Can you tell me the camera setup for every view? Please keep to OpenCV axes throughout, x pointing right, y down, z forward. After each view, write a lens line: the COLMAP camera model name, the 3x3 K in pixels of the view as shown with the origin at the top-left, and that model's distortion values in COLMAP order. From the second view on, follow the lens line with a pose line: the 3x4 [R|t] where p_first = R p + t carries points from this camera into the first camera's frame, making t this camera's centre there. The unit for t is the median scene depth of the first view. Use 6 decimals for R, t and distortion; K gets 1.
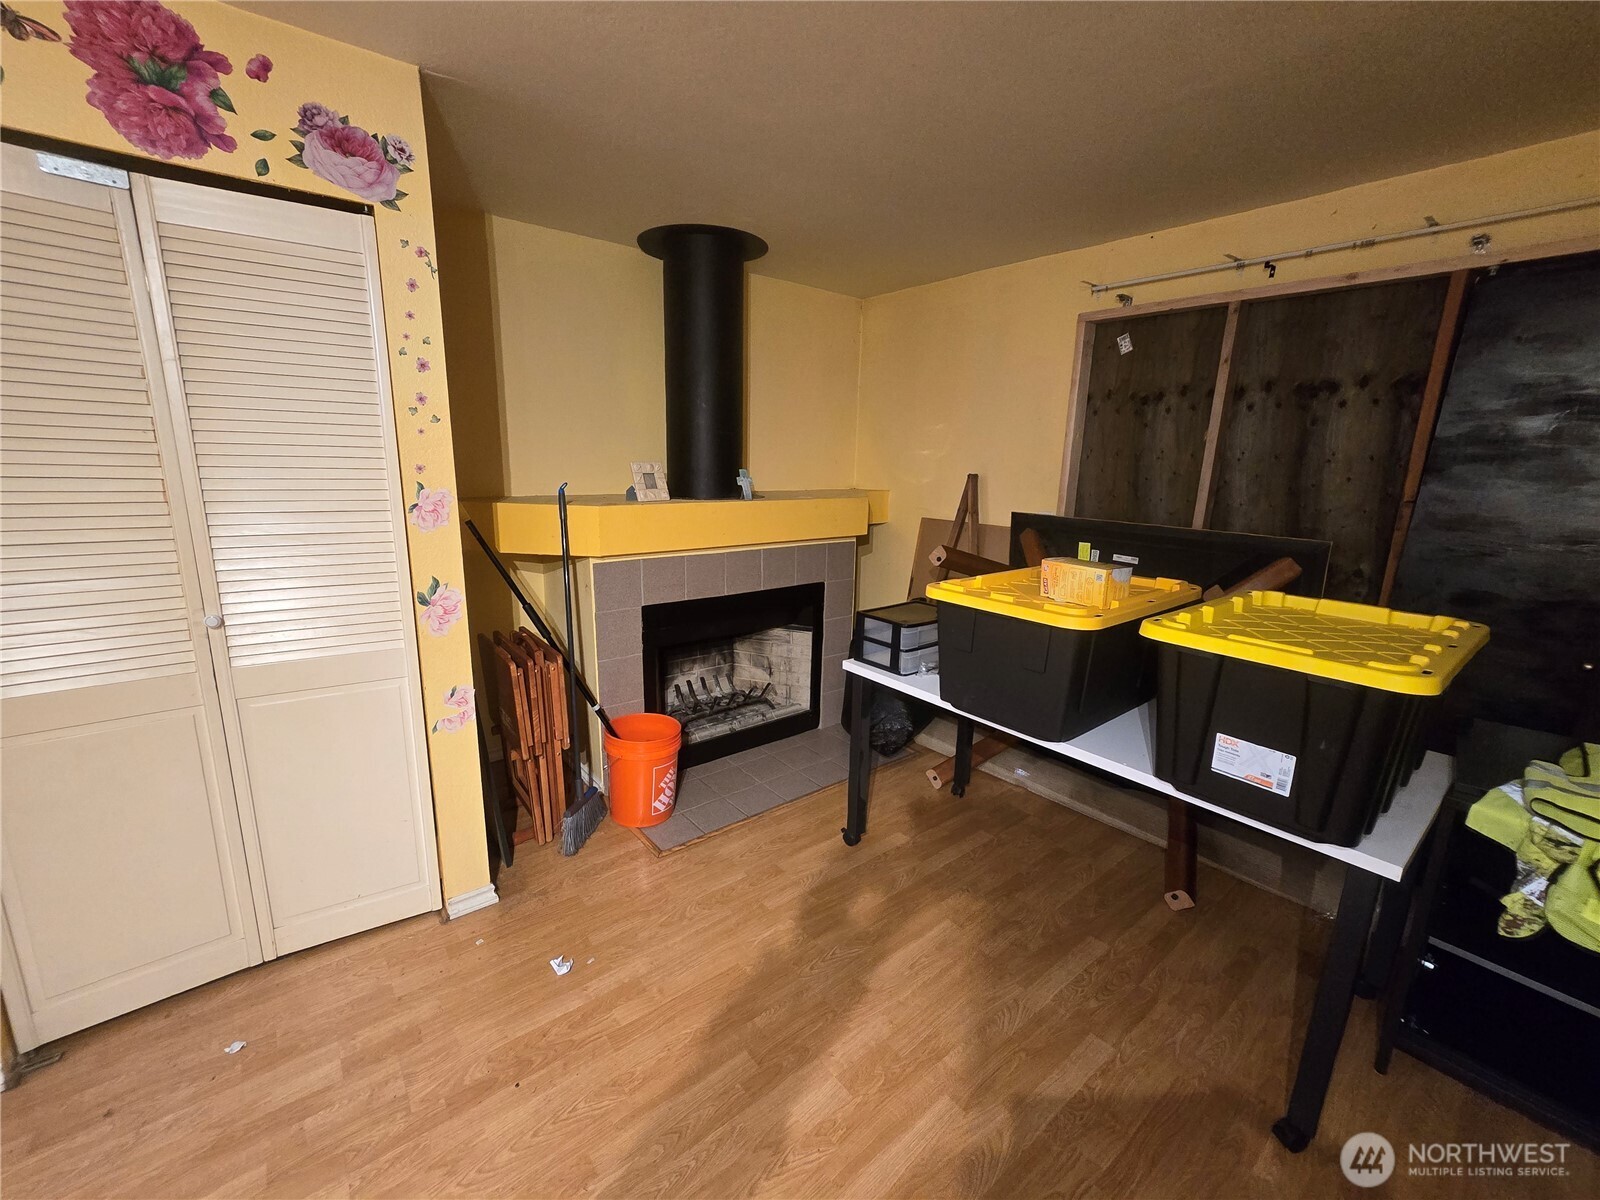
lens RADIAL K [[657.2, 0, 791.5], [0, 657.2, 599.0], [0, 0, 1]] dist [-0.001754, -0.000441]
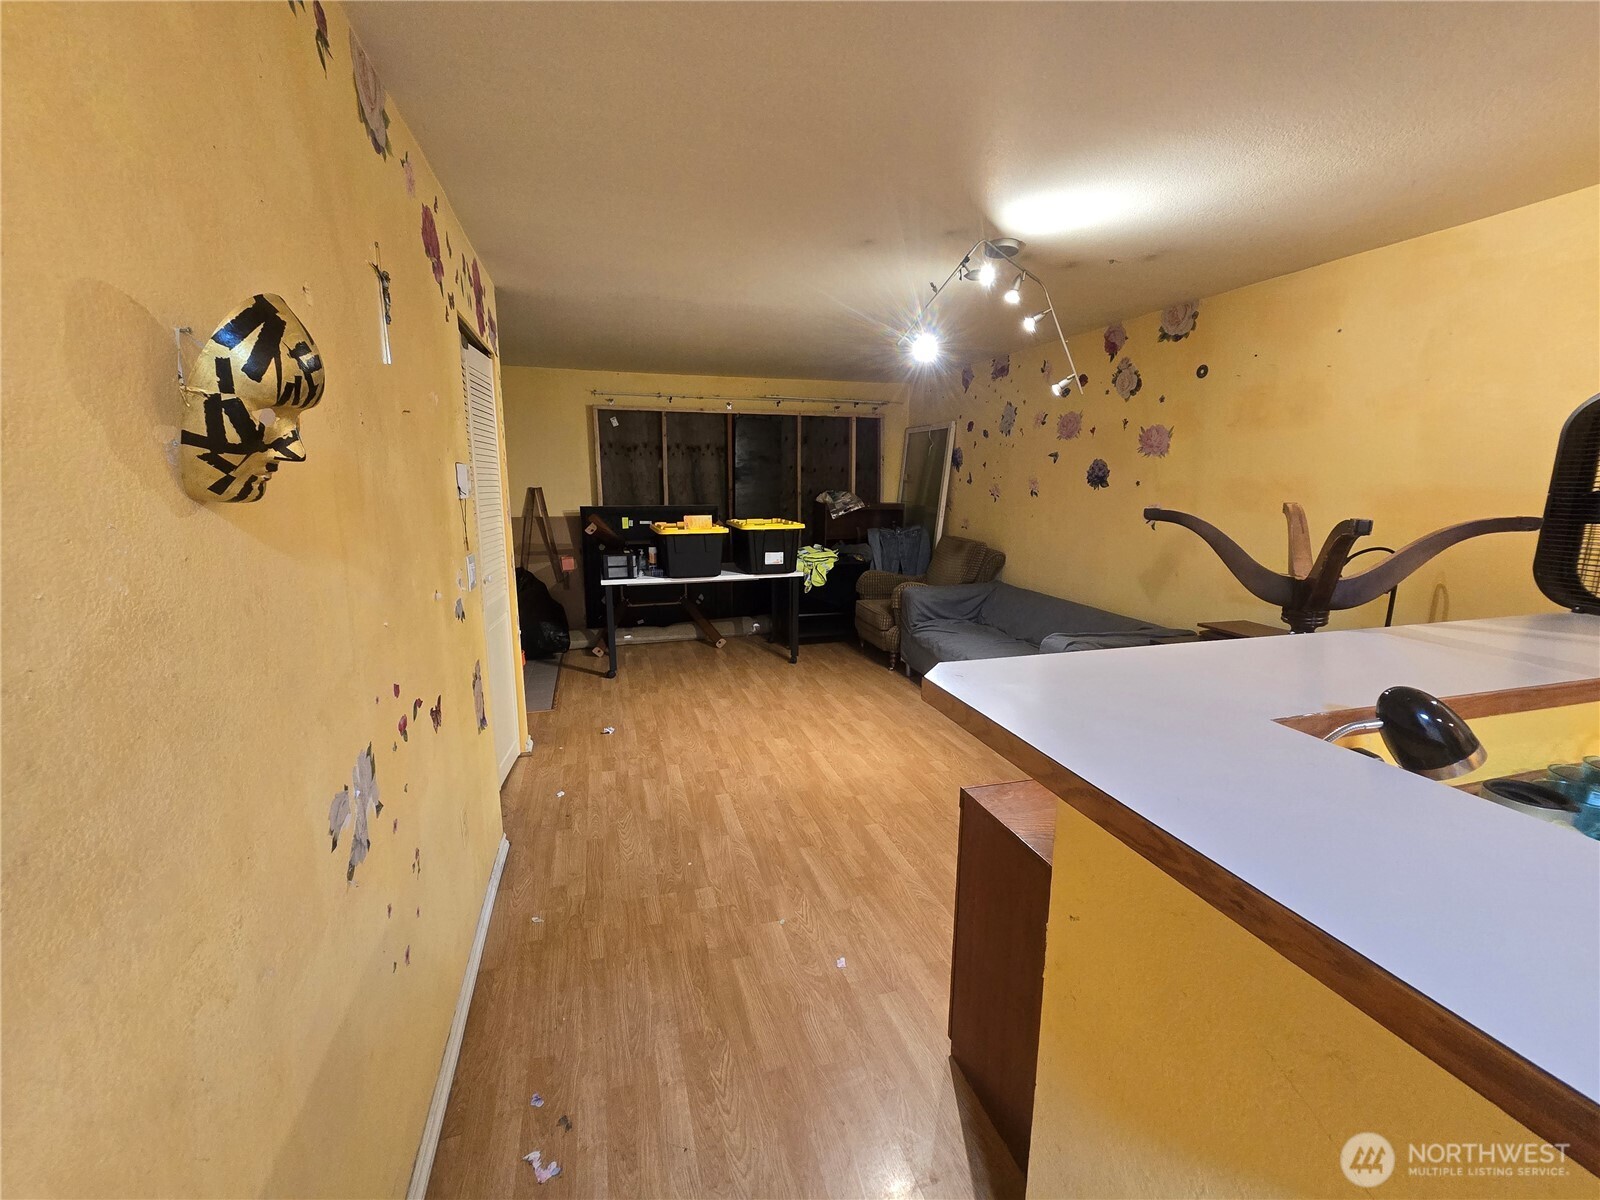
lens RADIAL K [[657.2, 0, 791.5], [0, 657.2, 599.0], [0, 0, 1]] dist [-0.001754, -0.000441]
pose [[0.374731, -0.191634, 0.907113, -1.987591], [0.208457, 0.970769, 0.118967, 0.039568], [-0.903395, 0.144514, 0.403724, -0.411854]]
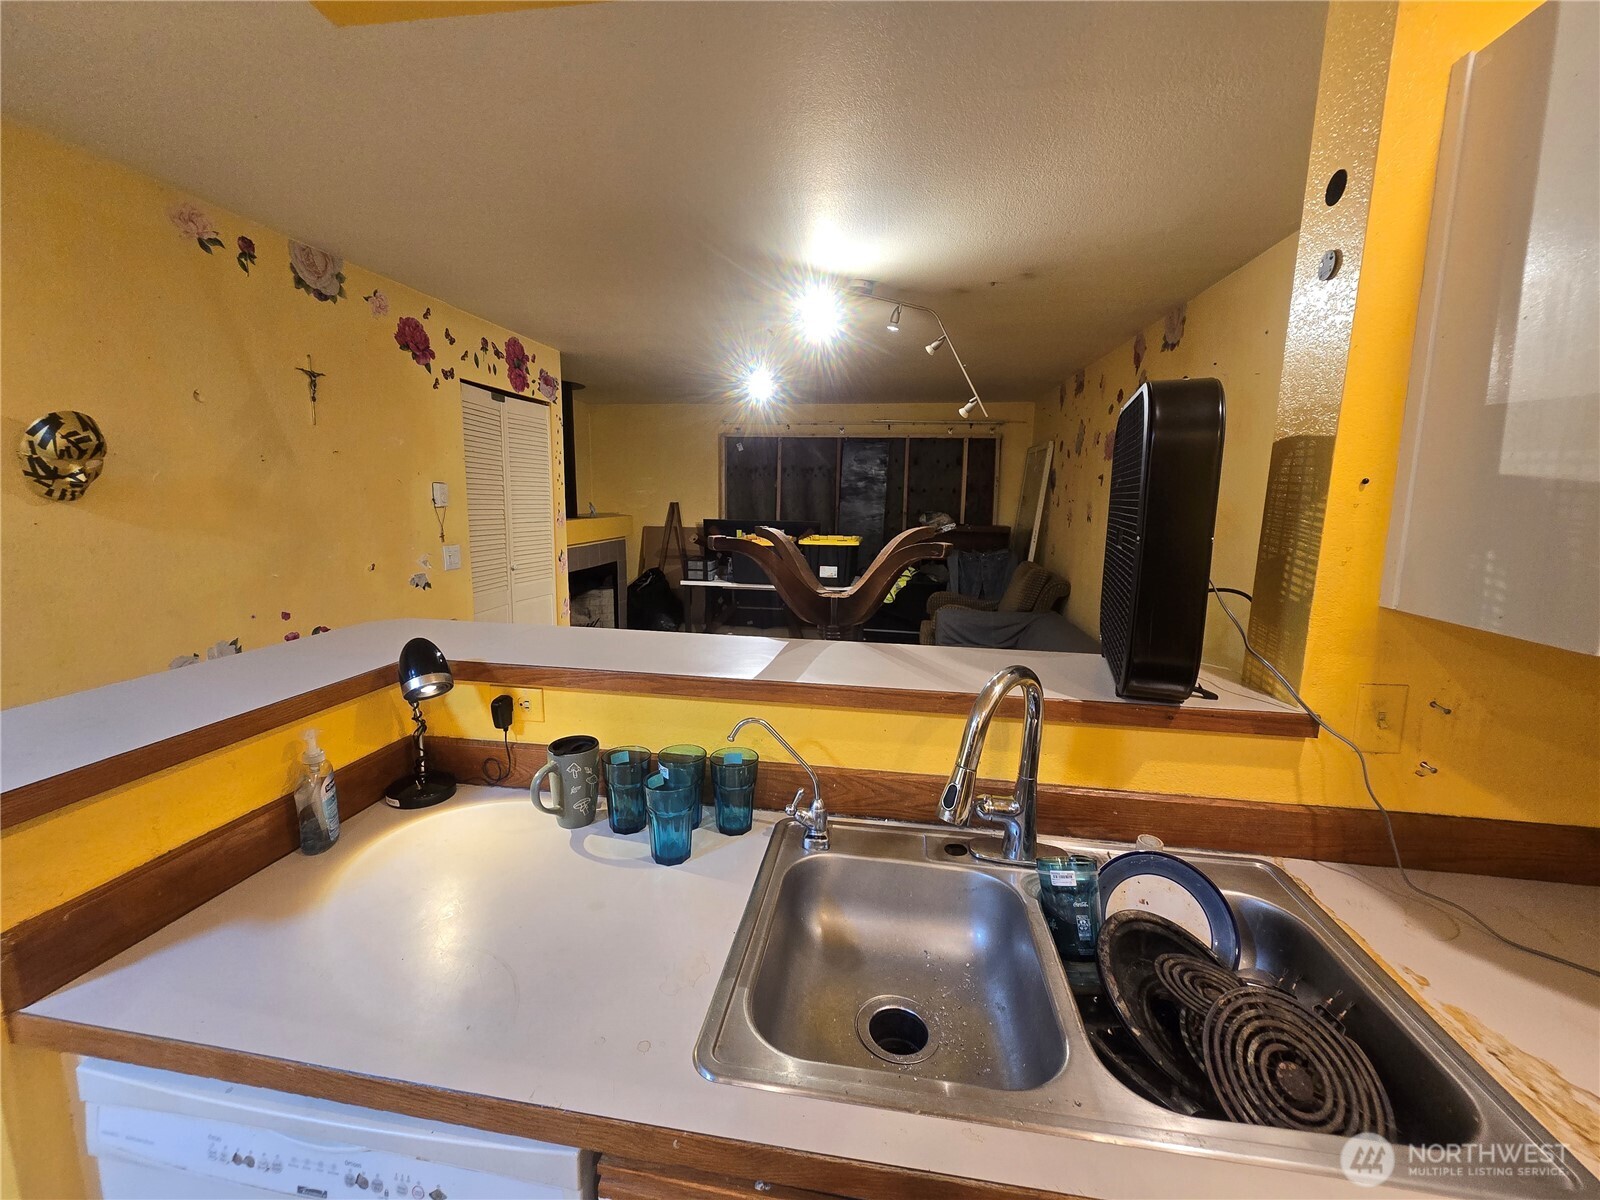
lens RADIAL K [[657.2, 0, 791.5], [0, 657.2, 599.0], [0, 0, 1]] dist [-0.001754, -0.000441]
pose [[0.733206, -0.119154, 0.669486, -1.602992], [0.148694, 0.988796, 0.013139, 0.244026], [-0.663550, 0.089915, 0.742709, -1.338878]]
